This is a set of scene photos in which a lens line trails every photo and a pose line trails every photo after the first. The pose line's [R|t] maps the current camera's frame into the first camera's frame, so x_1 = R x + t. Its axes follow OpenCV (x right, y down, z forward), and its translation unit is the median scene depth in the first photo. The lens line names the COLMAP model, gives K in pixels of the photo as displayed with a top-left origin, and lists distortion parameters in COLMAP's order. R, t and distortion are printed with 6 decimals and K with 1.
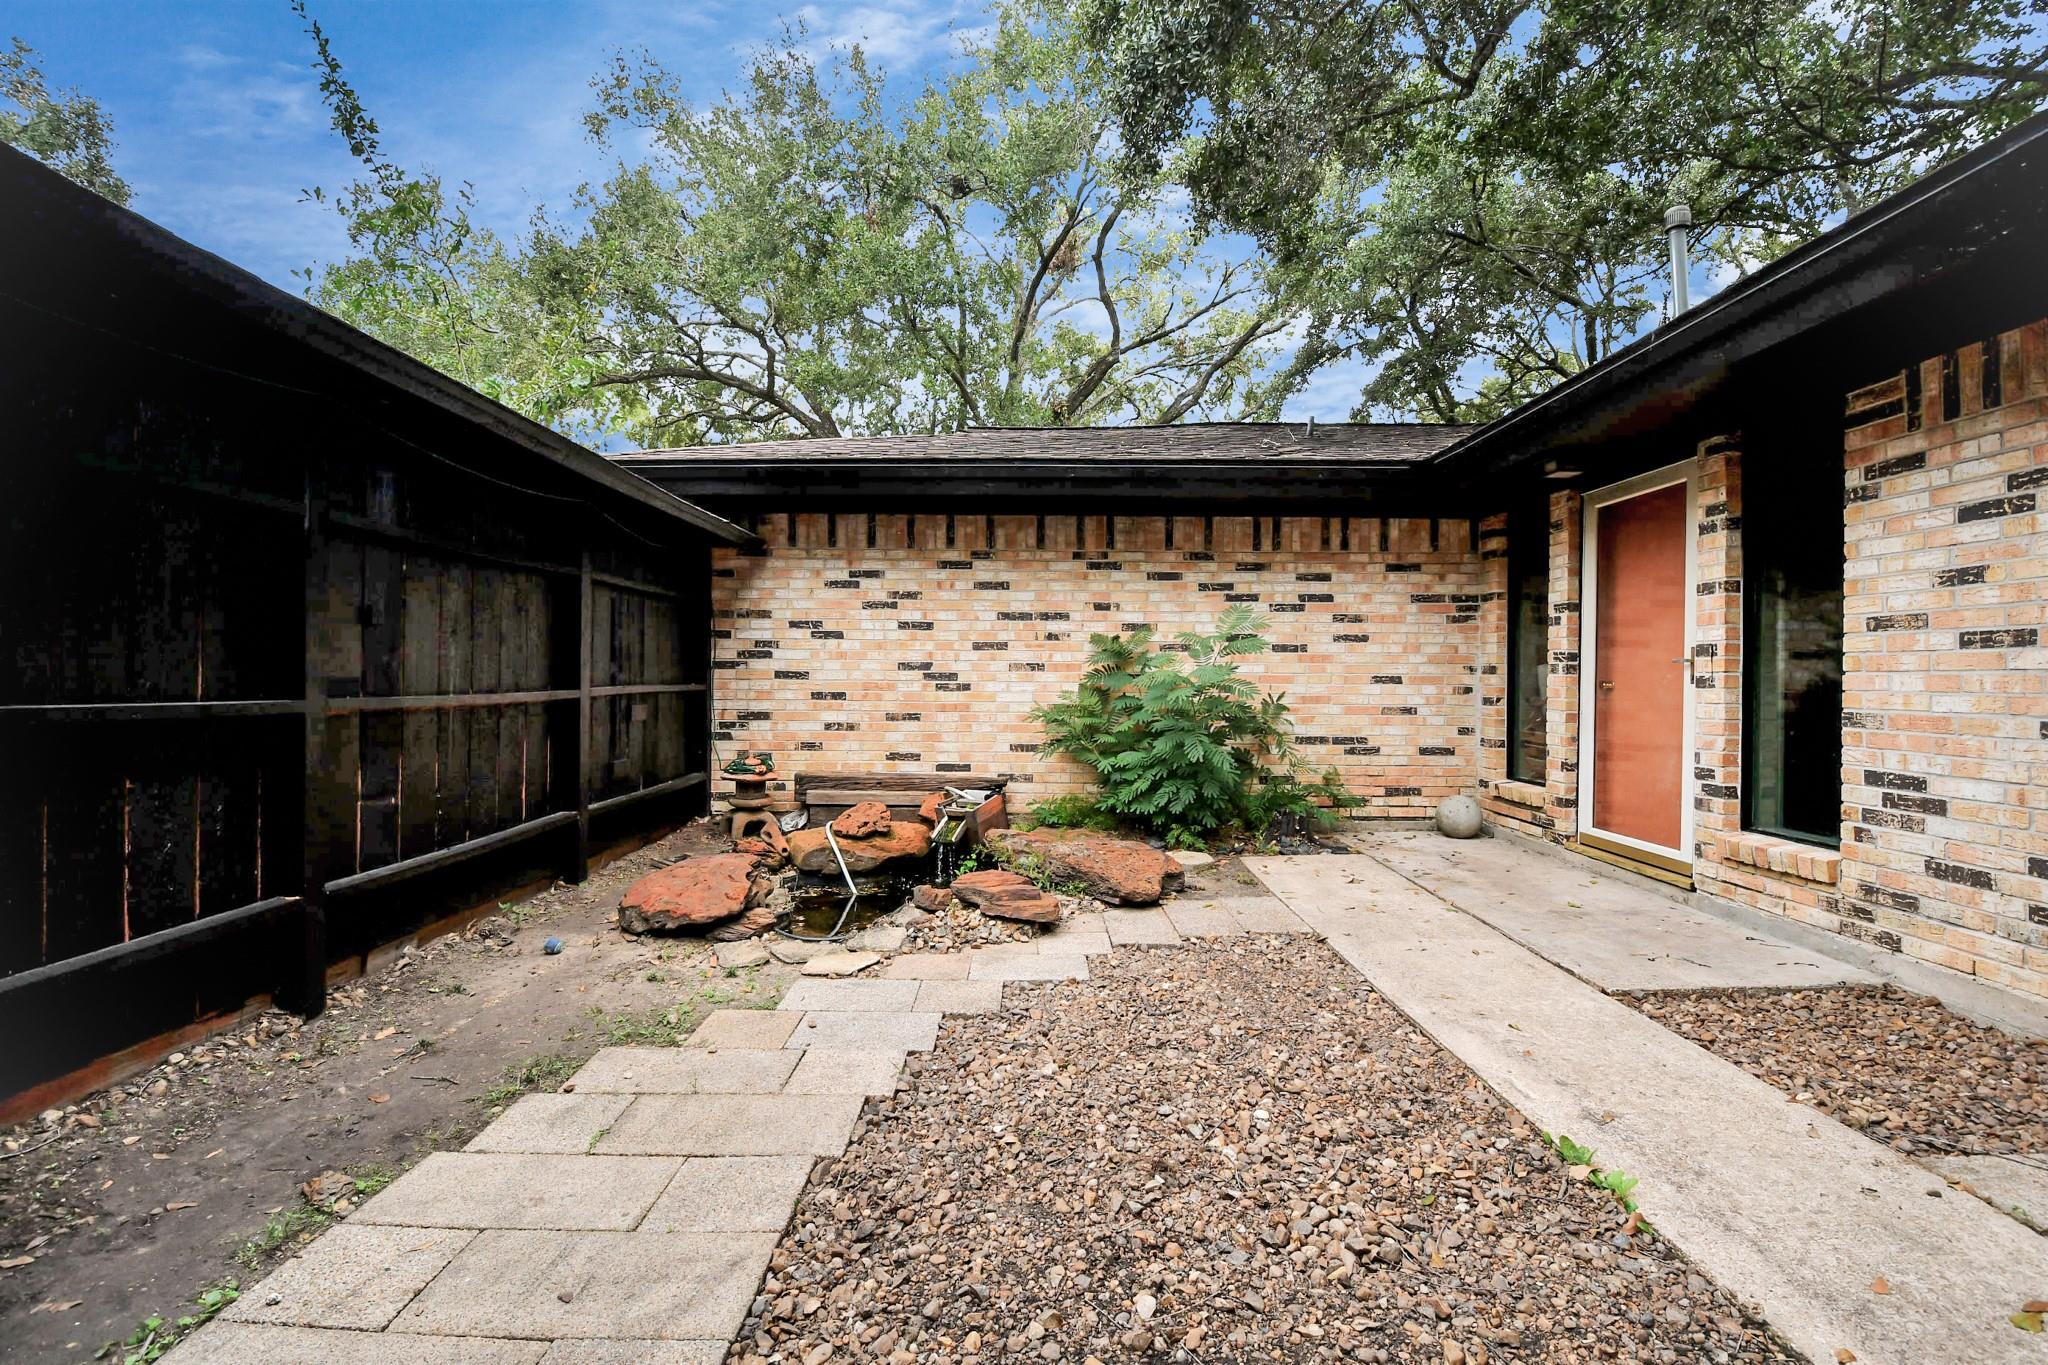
lens RADIAL K [[866.6, 0, 1025.9], [0, 866.6, 673.8], [0, 0, 1]] dist [0.000446, -0.019431]
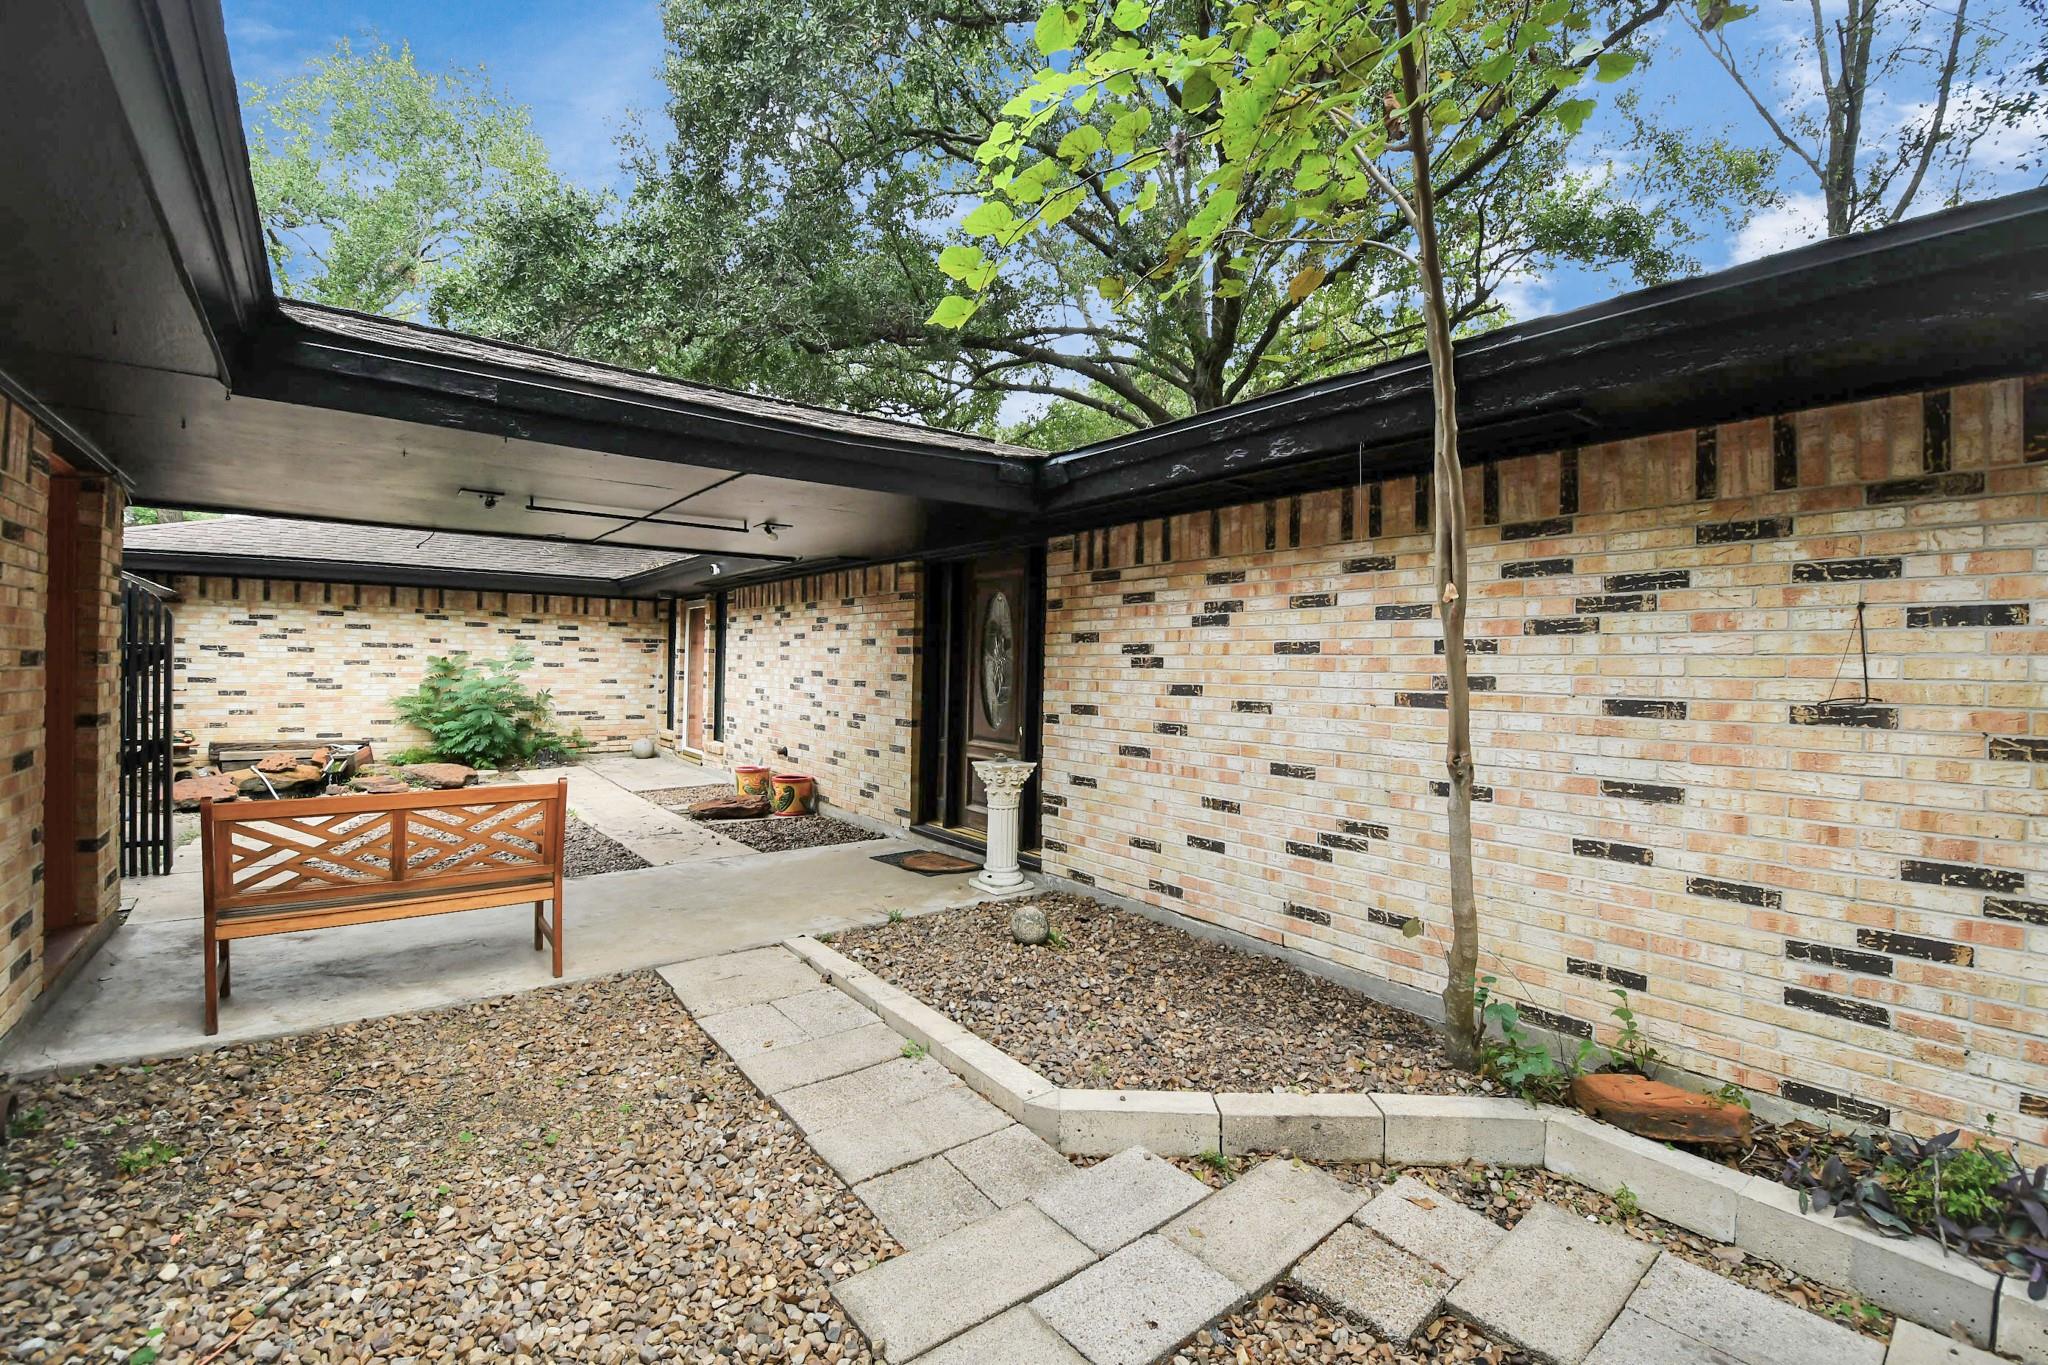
lens RADIAL K [[866.6, 0, 1025.9], [0, 866.6, 673.8], [0, 0, 1]] dist [0.000446, -0.019431]
pose [[0.779175, 0.001064, 0.626806, -0.076516], [-0.015657, 0.999720, 0.017767, -0.060206], [-0.626611, -0.023658, 0.778973, -1.123834]]
